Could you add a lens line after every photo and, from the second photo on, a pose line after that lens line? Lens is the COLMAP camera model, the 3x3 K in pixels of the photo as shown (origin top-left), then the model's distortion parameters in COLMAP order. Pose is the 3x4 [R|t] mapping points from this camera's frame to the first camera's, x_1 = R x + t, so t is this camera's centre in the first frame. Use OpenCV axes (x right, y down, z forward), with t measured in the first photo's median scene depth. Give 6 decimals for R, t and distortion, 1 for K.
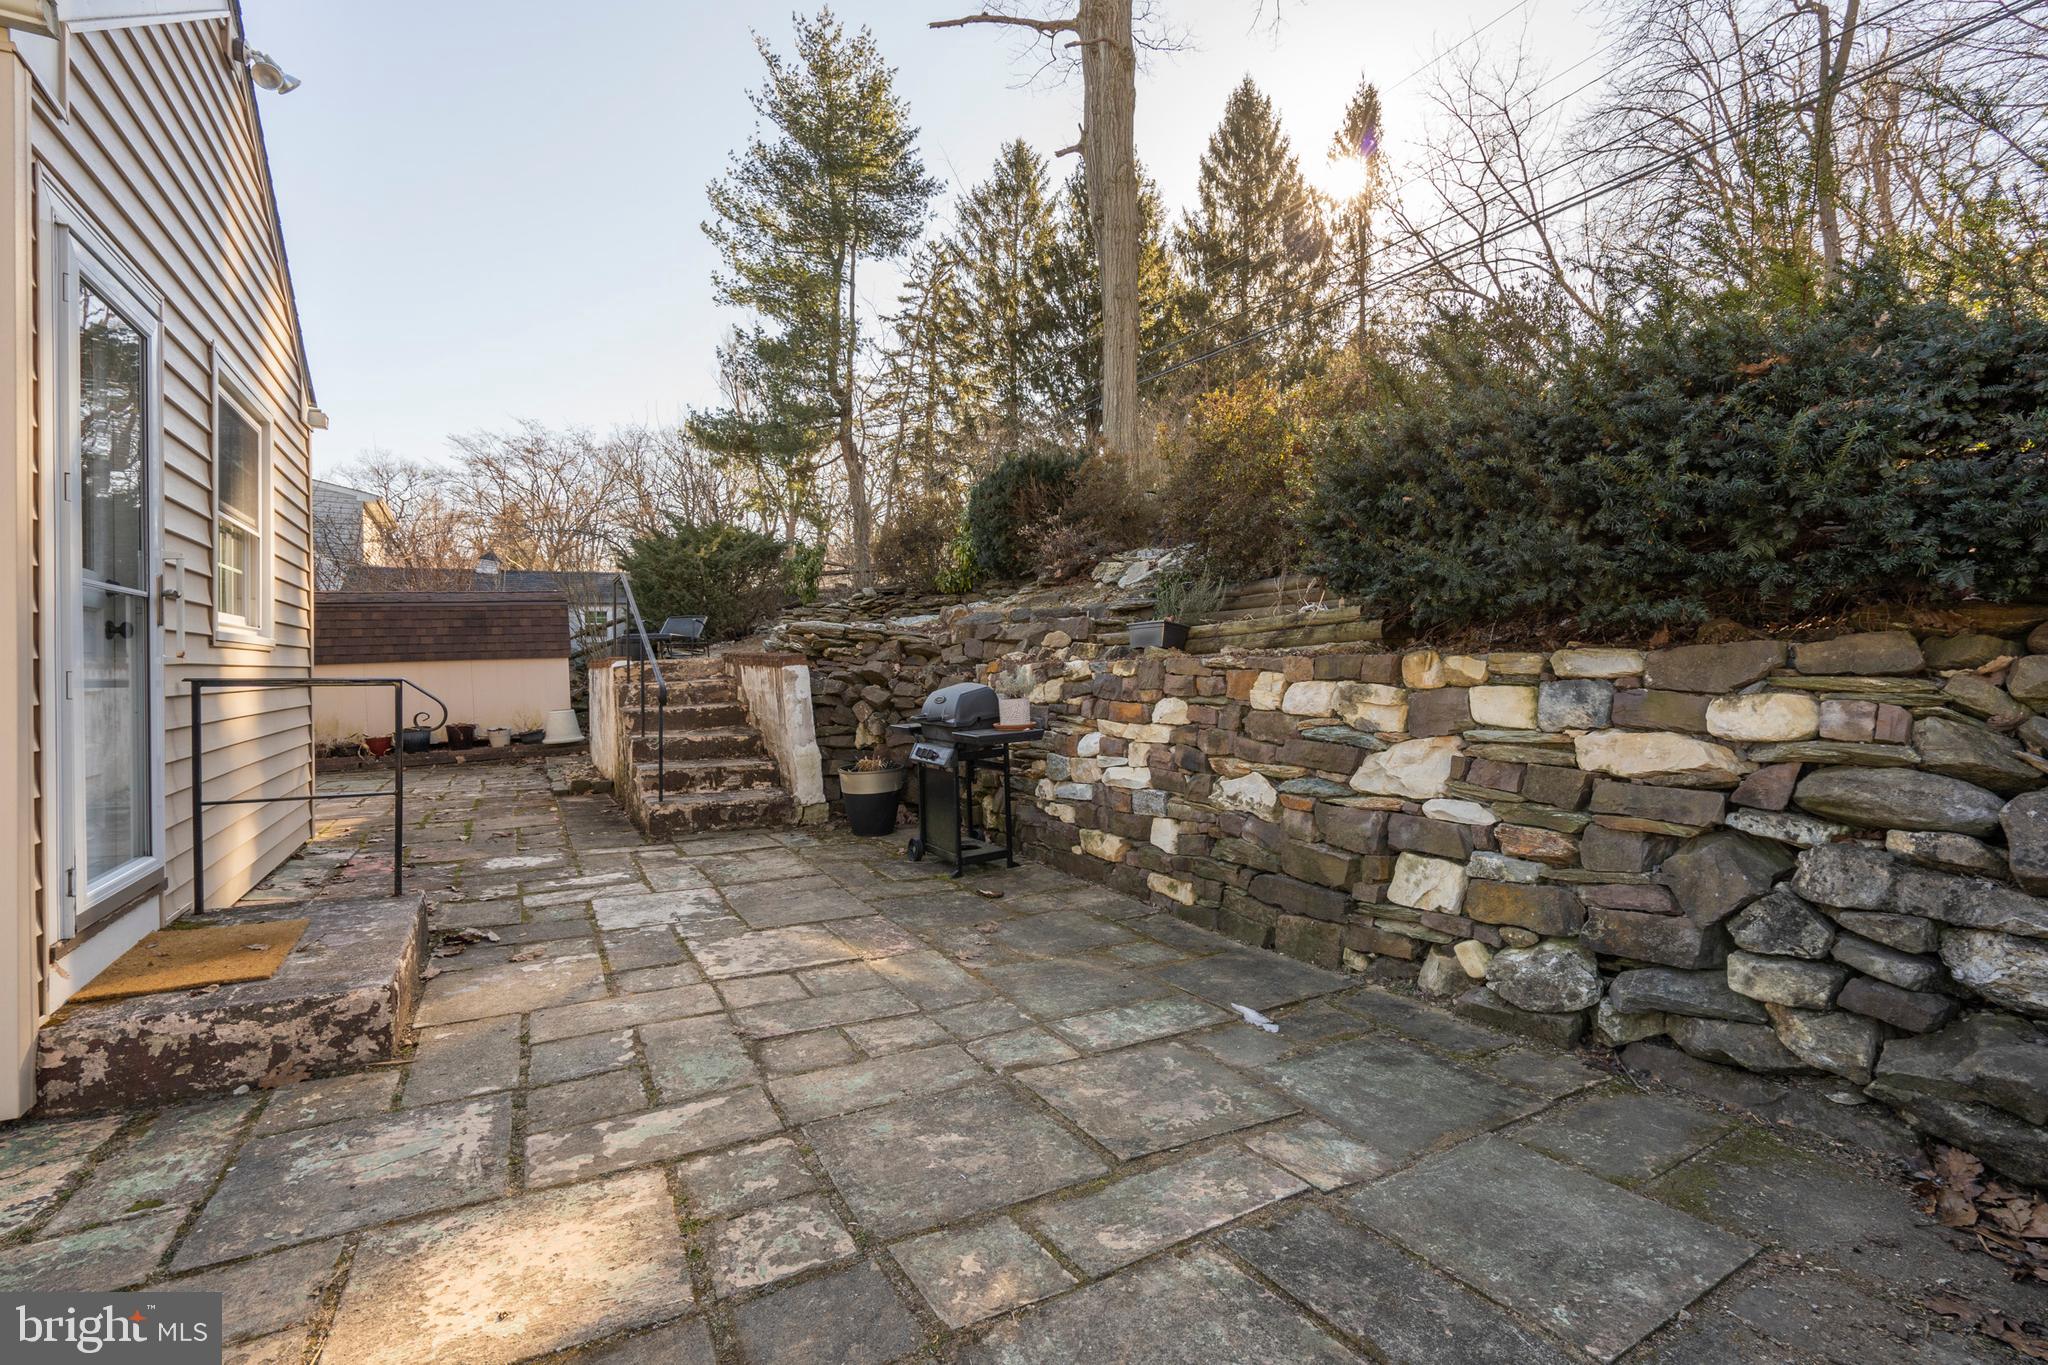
lens RADIAL K [[928.1, 0, 1024.0], [0, 928.1, 682.5], [0, 0, 1]] dist [-0.005021, -0.000044]
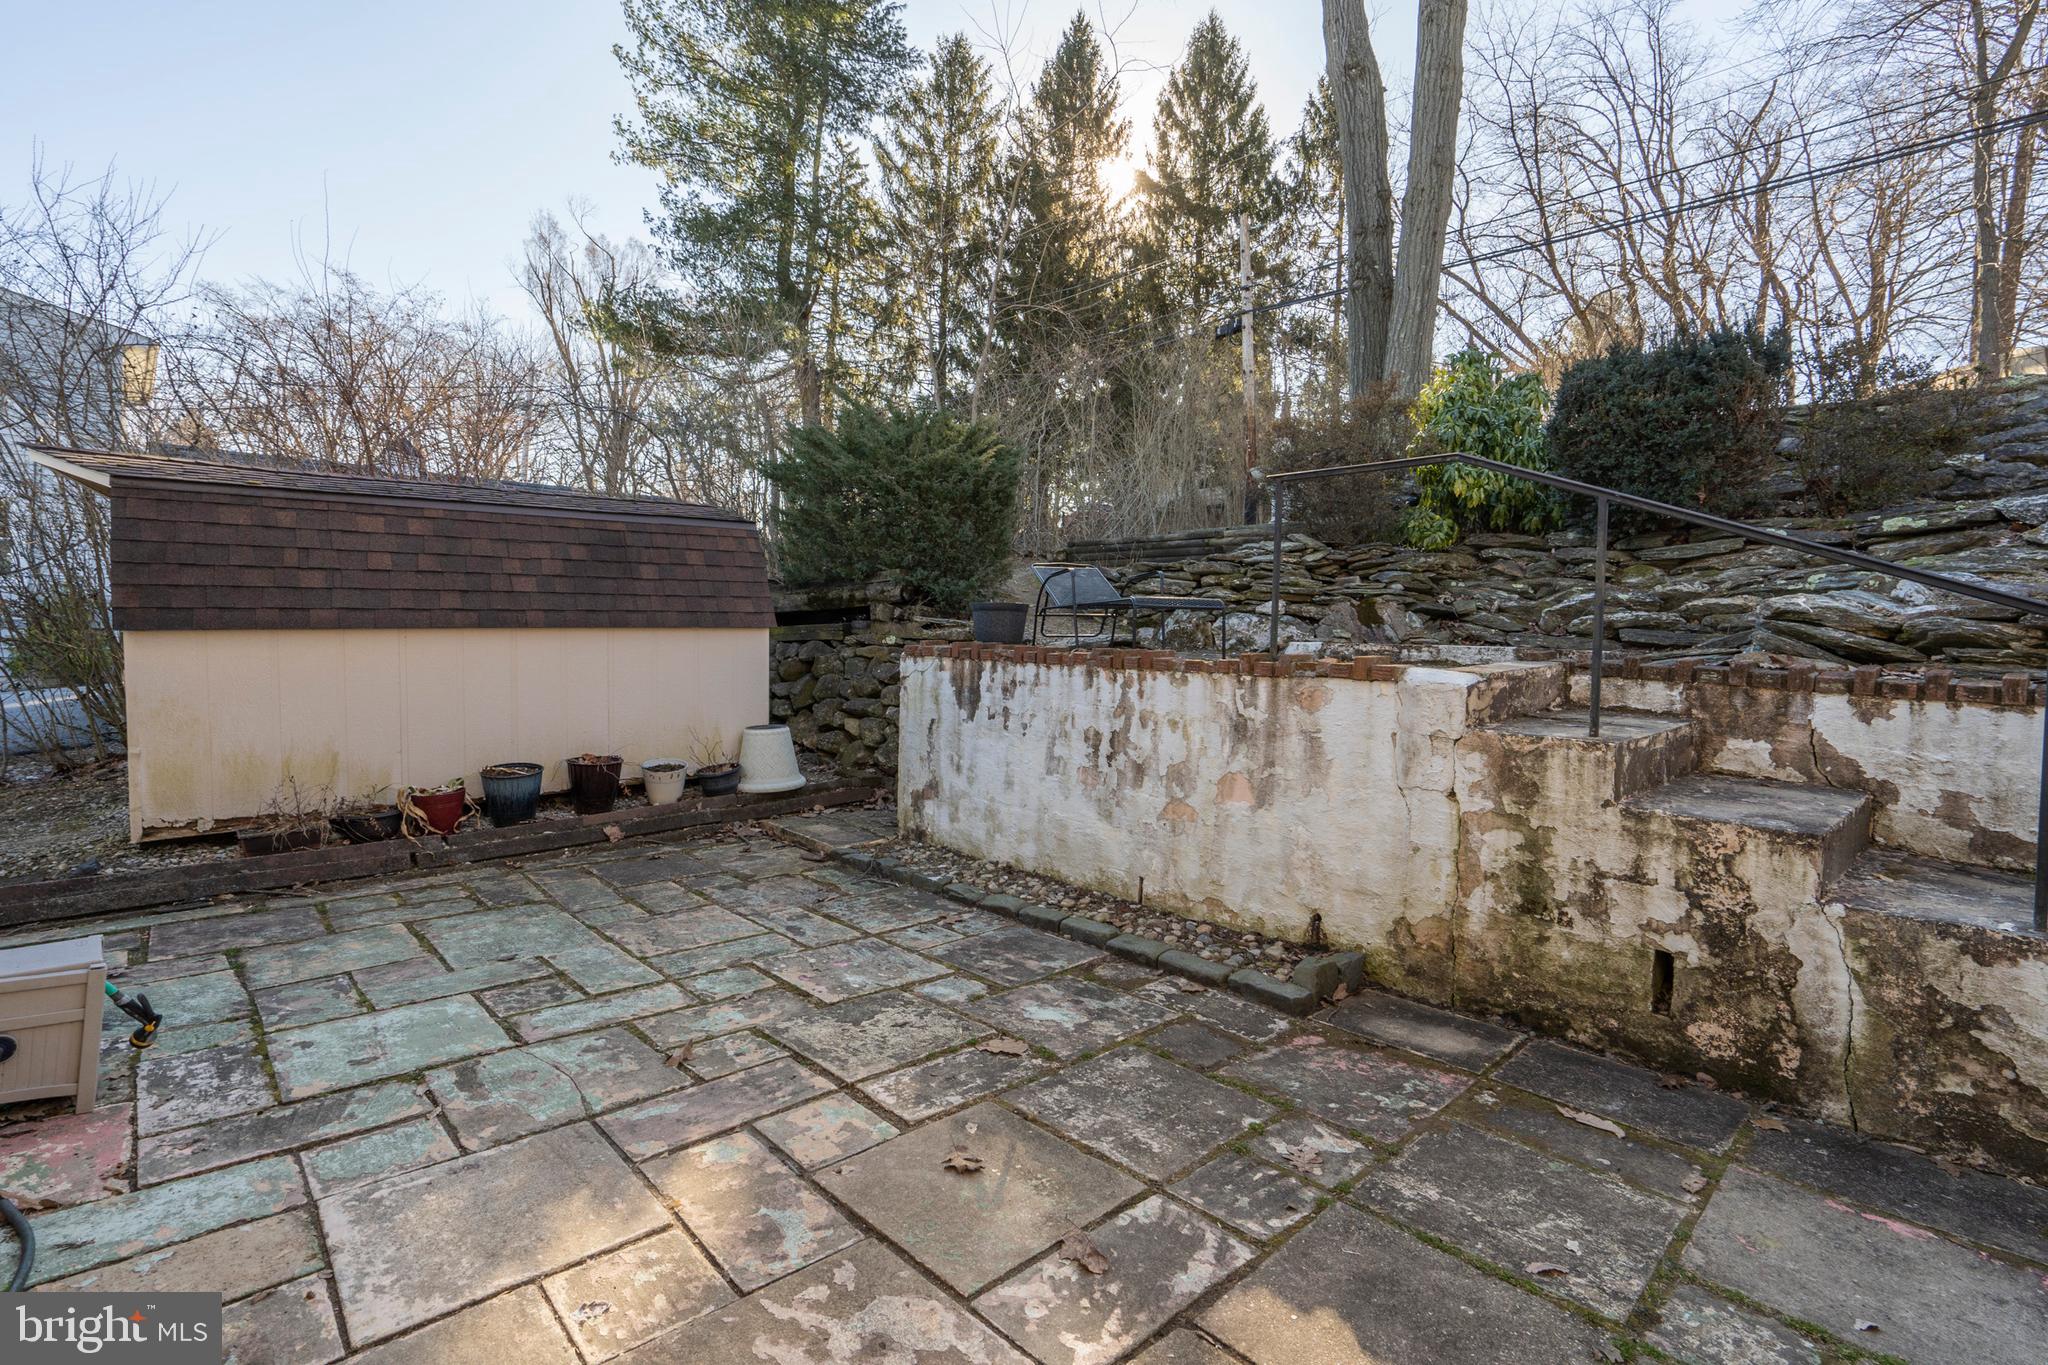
lens RADIAL K [[941.2, 0, 1029.6], [0, 941.2, 643.3], [0, 0, 1]] dist [-0.000952, 0.000349]
pose [[0.969414, 0.034311, 0.243021, -1.534505], [-0.032644, 0.999408, -0.010886, -0.055148], [-0.243251, 0.002620, 0.969960, 1.373150]]
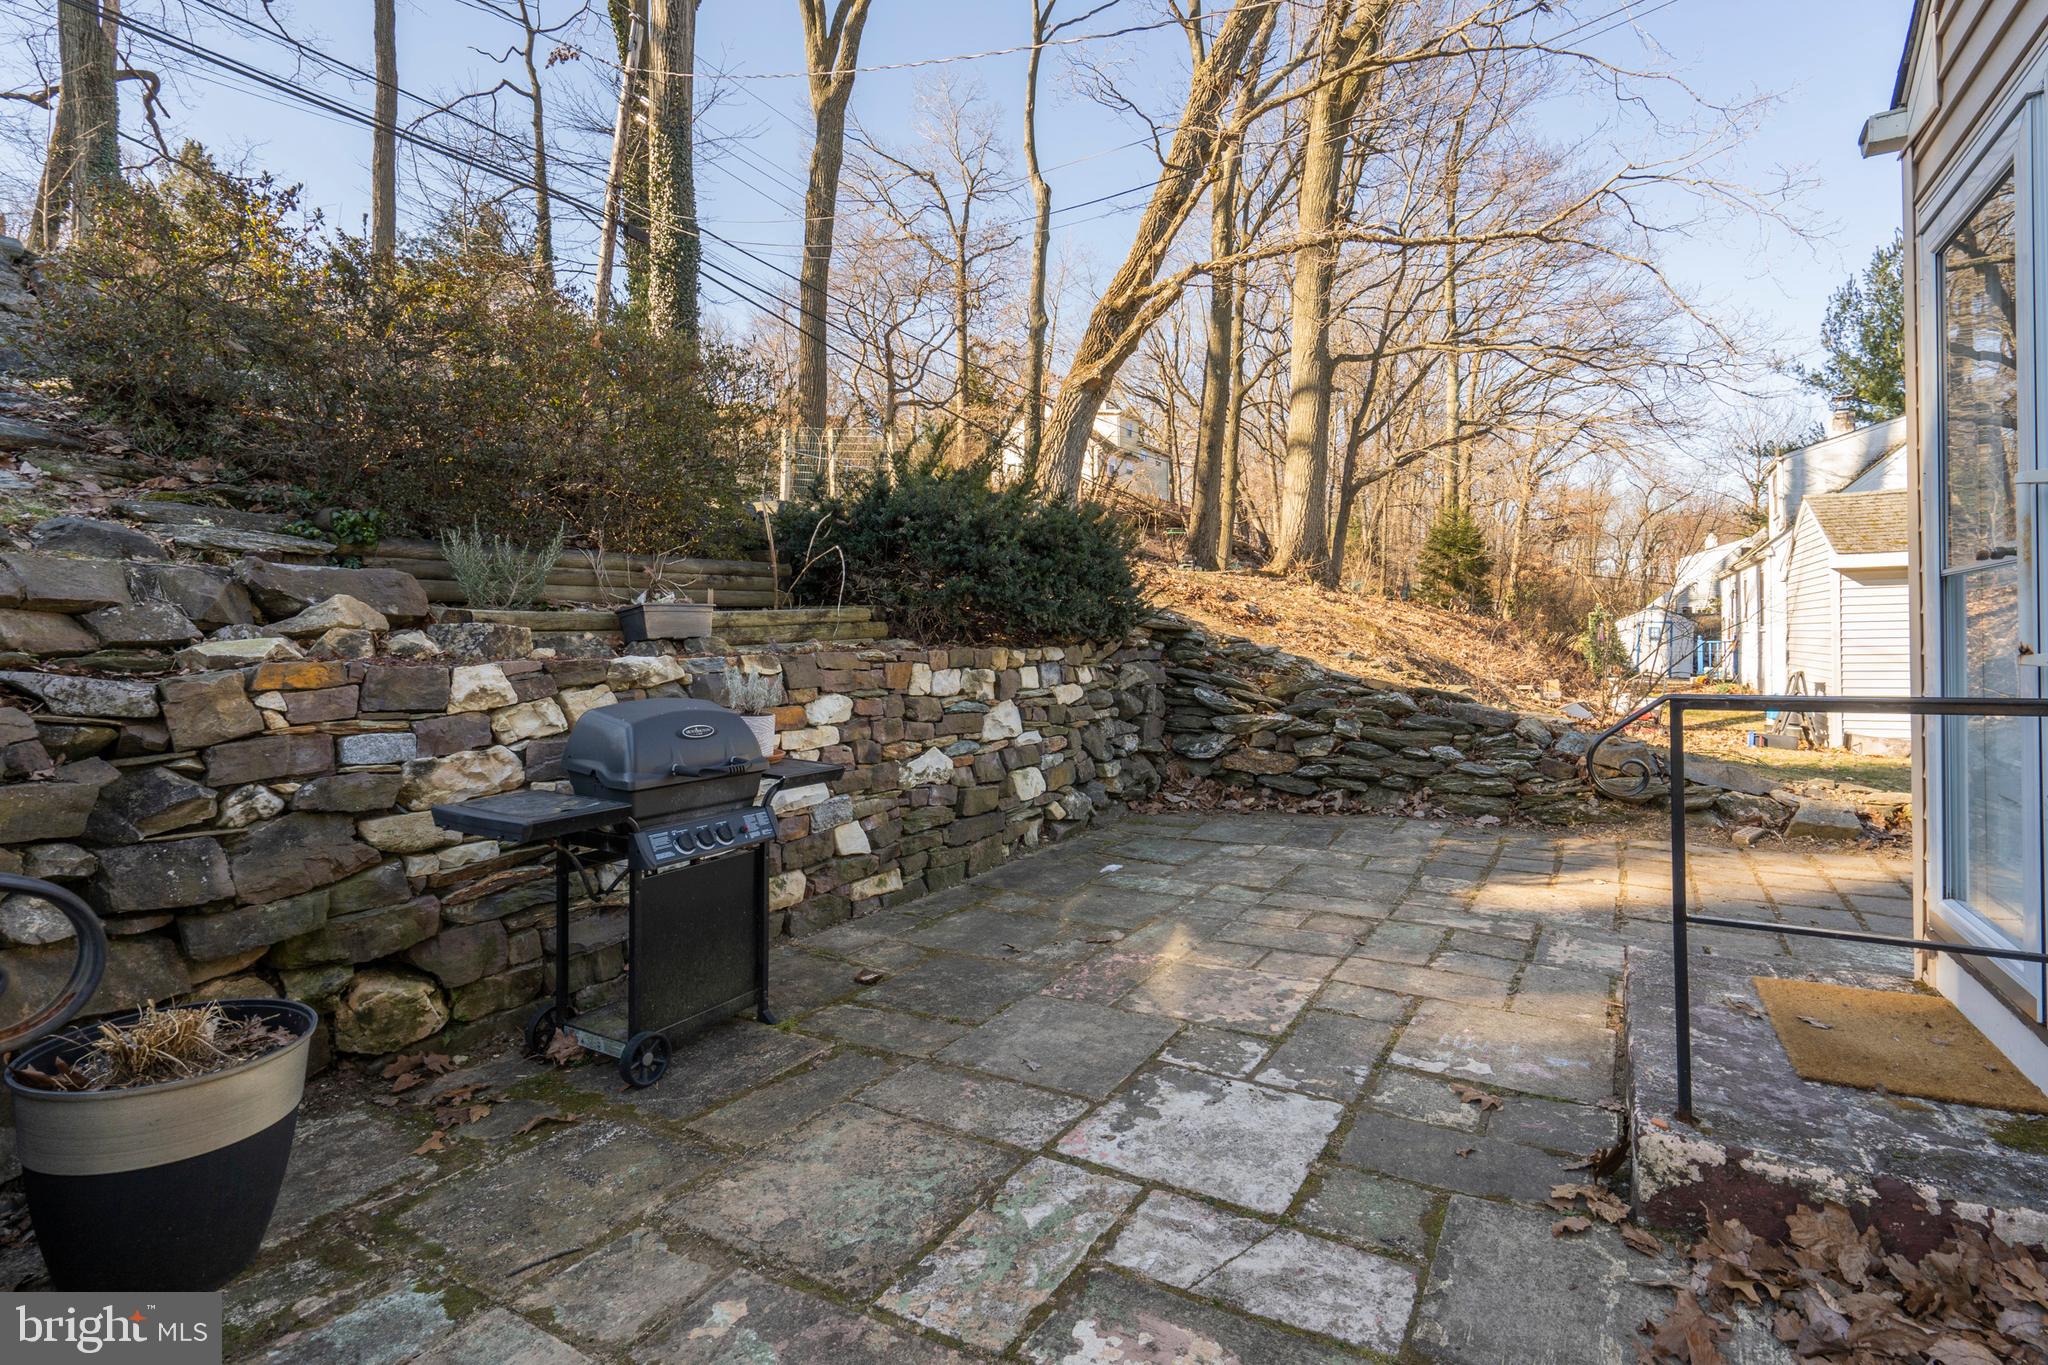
lens RADIAL K [[950.4, 0, 1087.6], [0, 950.4, 639.8], [0, 0, 1]] dist [0.000638, 0.000189]
pose [[-0.529621, 0.007392, 0.848202, -0.909454], [0.021870, 0.999749, 0.004943, -0.044343], [-0.847952, 0.021168, -0.529649, 1.488098]]
